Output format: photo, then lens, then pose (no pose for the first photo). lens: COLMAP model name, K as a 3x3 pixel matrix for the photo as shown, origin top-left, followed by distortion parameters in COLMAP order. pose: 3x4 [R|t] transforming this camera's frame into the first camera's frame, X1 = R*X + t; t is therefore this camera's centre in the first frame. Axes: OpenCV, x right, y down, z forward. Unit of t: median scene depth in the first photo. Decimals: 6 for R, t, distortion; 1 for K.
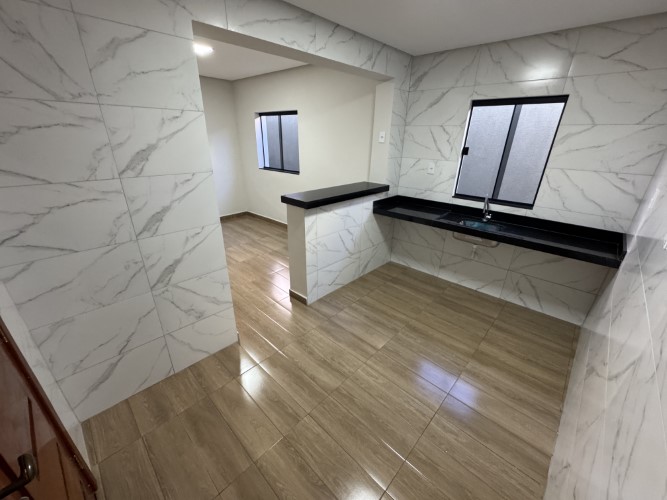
lens RADIAL K [[268.1, 0, 333.5], [0, 268.1, 250.0], [0, 0, 1]] dist [-0.003346, 0.000320]
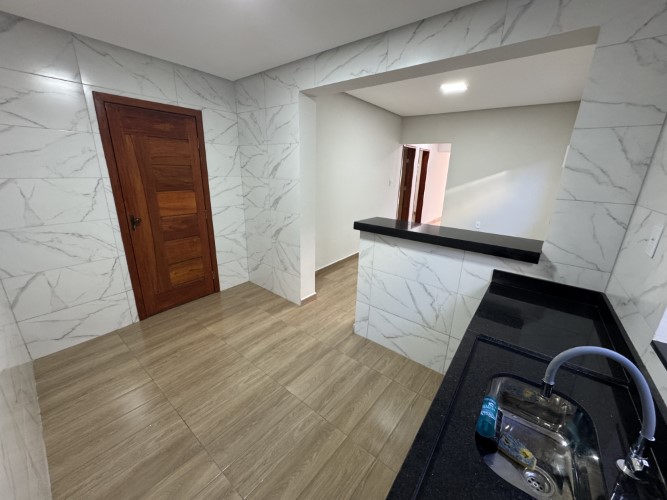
lens RADIAL K [[268.1, 0, 333.5], [0, 268.1, 250.0], [0, 0, 1]] dist [-0.003346, 0.000320]
pose [[0.082119, 0.278367, -0.956958, 0.901308], [-0.414279, 0.882846, 0.221258, -0.285194], [0.906438, 0.378278, 0.187820, 0.819958]]
